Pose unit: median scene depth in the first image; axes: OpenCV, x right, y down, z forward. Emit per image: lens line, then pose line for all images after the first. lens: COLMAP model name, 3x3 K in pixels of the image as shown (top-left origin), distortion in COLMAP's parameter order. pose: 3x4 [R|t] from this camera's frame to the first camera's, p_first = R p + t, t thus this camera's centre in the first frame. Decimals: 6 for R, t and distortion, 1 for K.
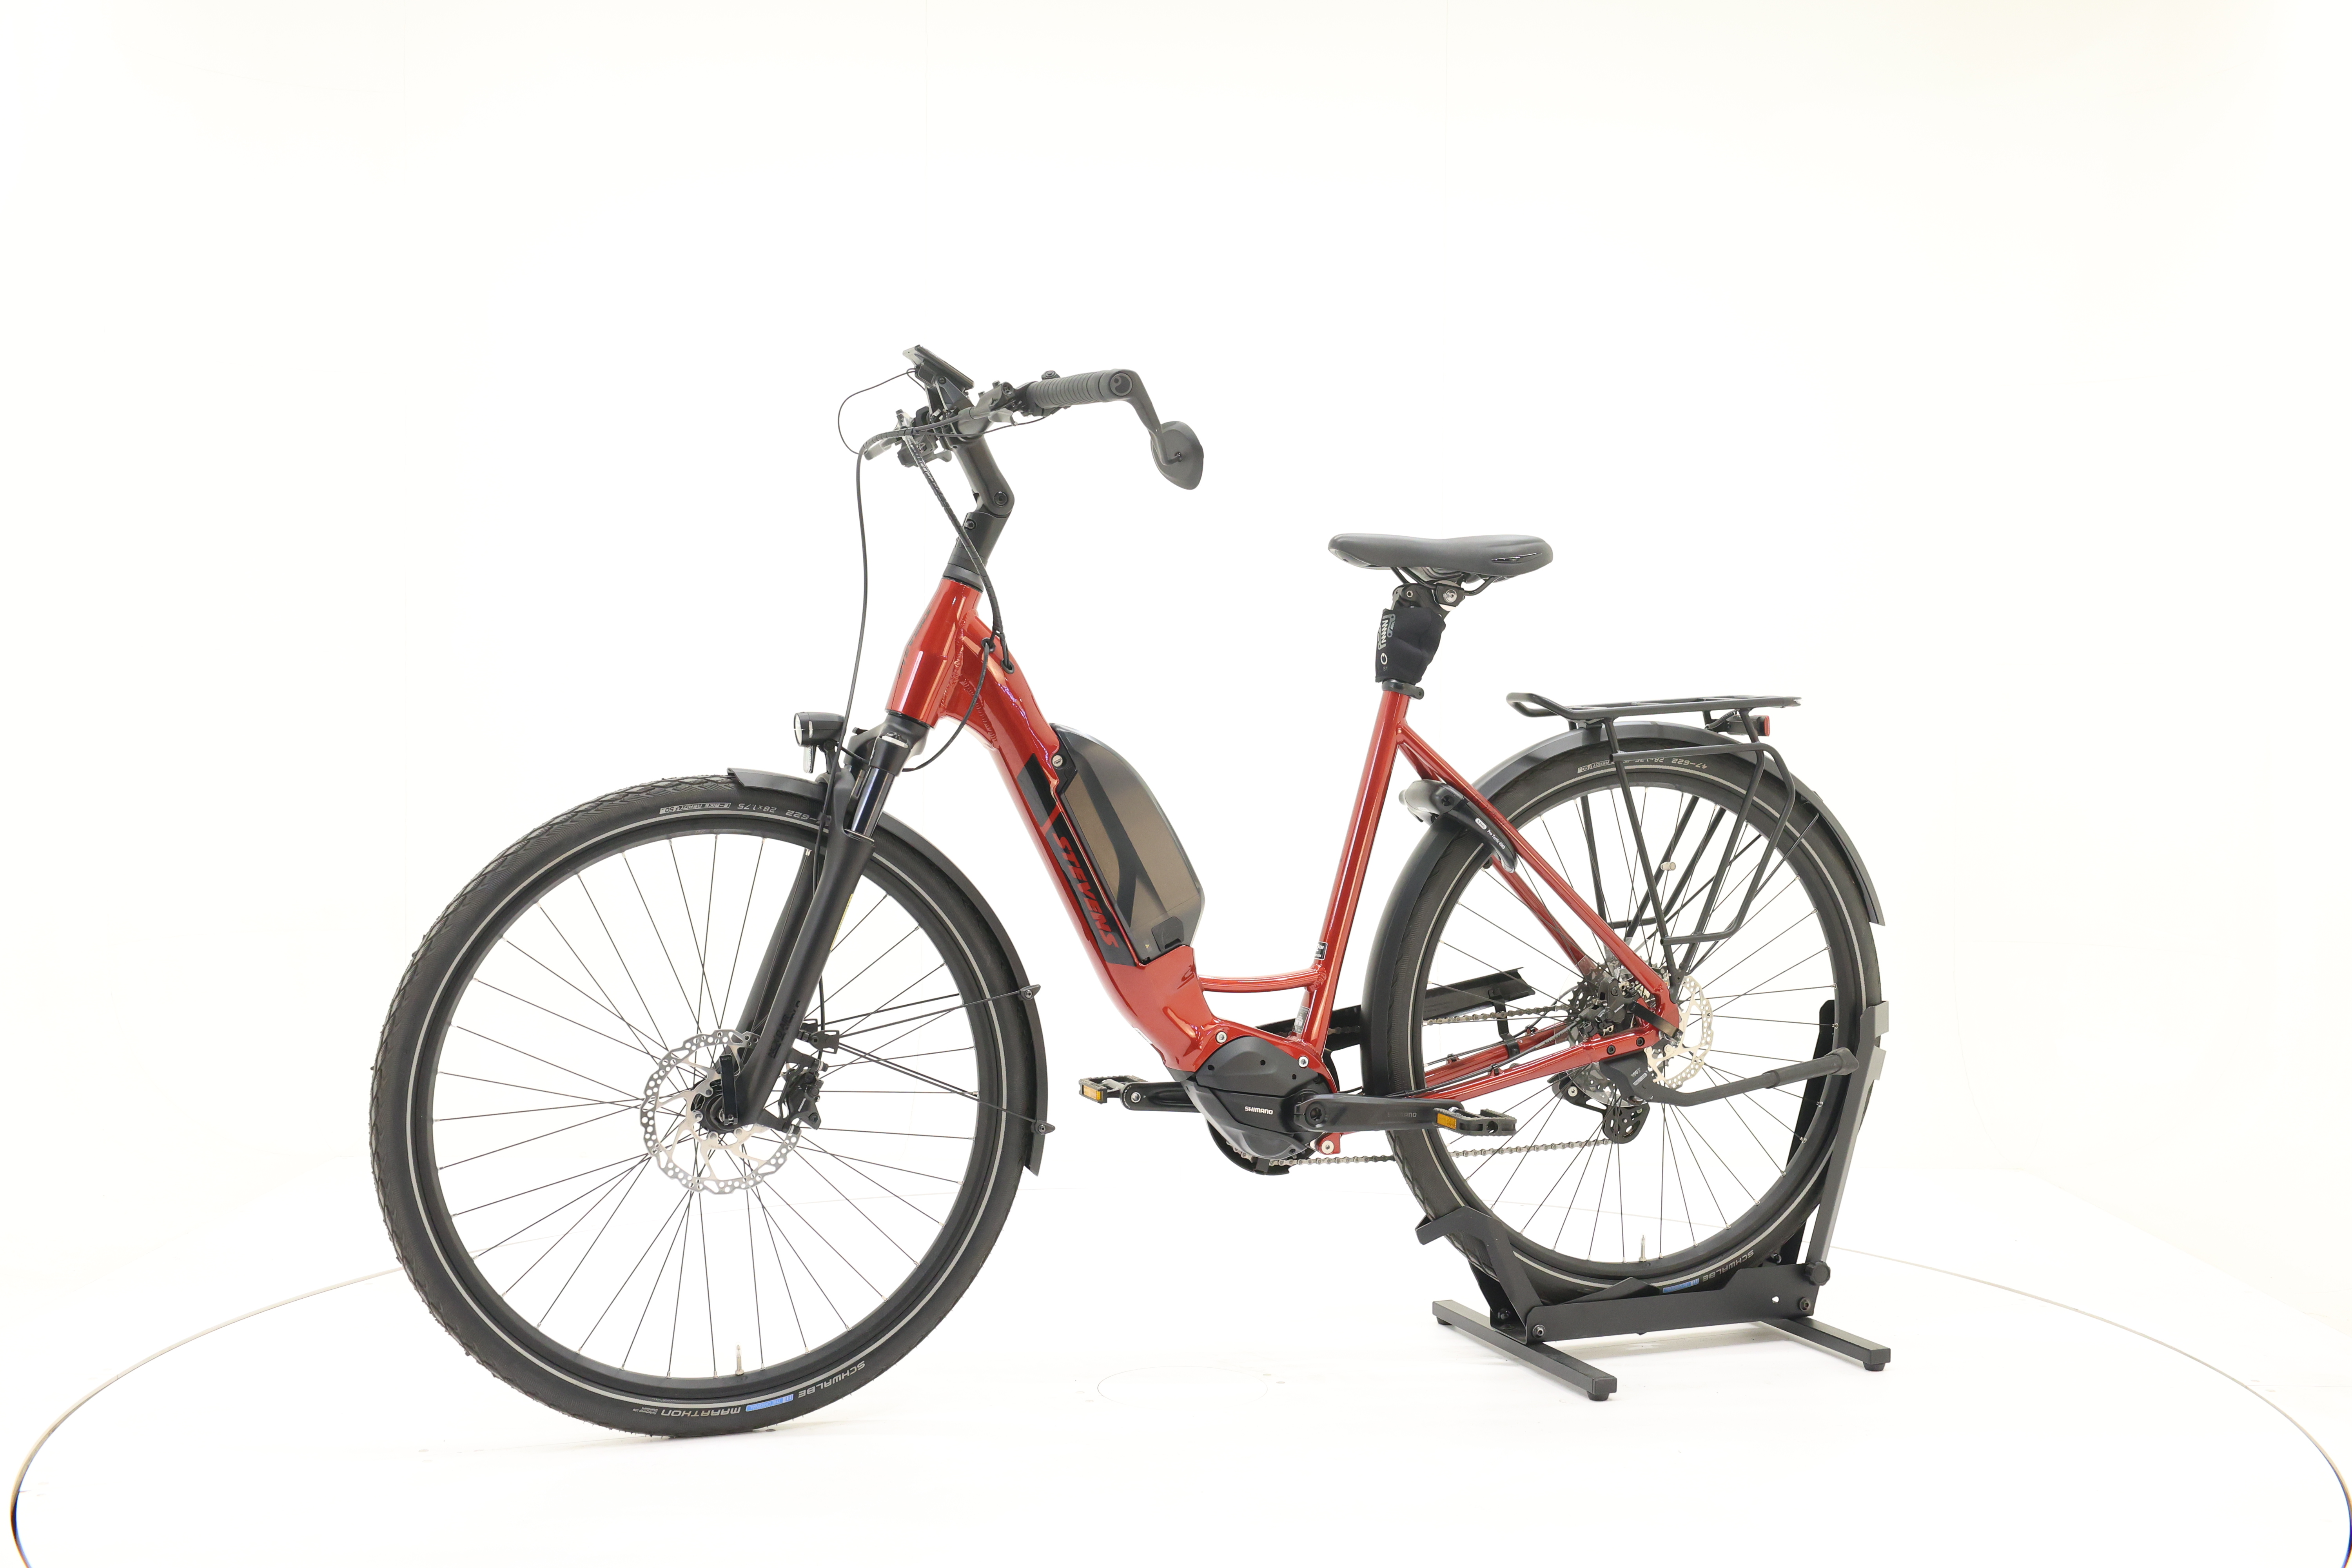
lens RADIAL K [[2529.6, 0, 1177.4], [0, 2529.6, 778.4], [0, 0, 1]] dist [-0.011295, 0.000000]
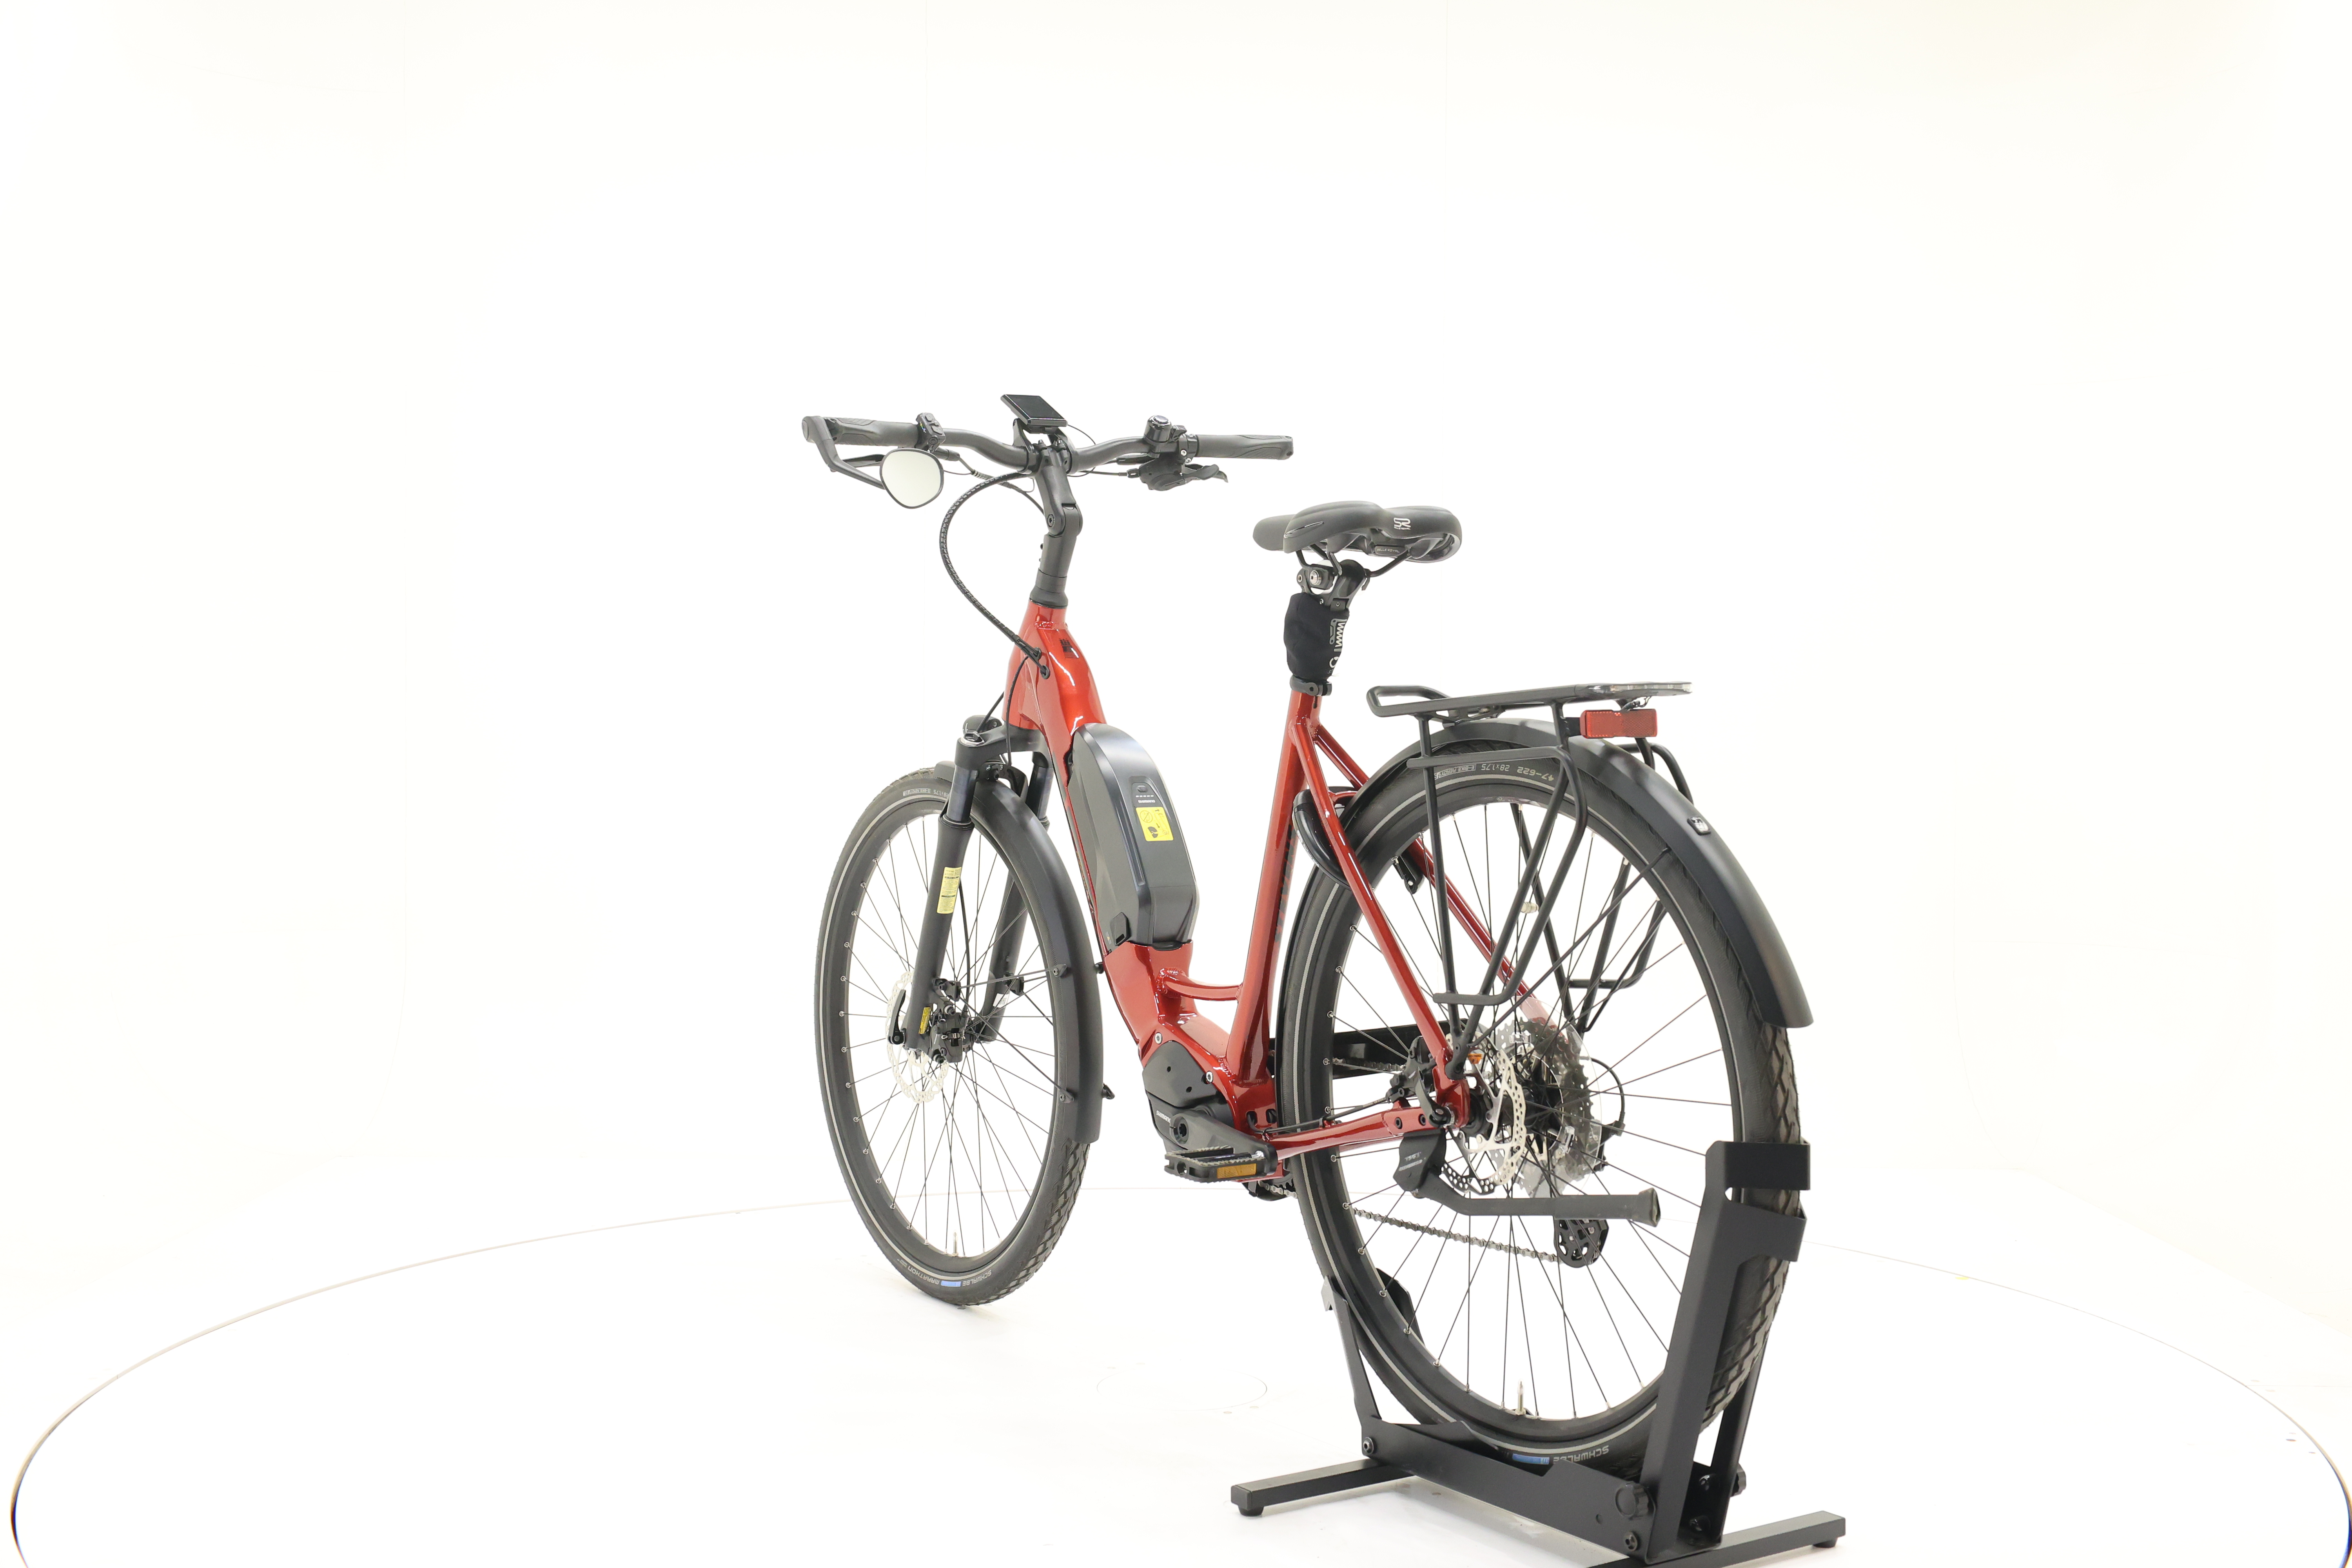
lens RADIAL K [[2529.6, 0, 1185.6], [0, 2529.6, 774.9], [0, 0, 1]] dist [-0.011295, 0.000000]
pose [[0.234548, 0.014117, -0.972002, 0.990934], [-0.021969, 0.999716, 0.009218, -0.010952], [0.971856, 0.019191, 0.234791, 0.777866]]
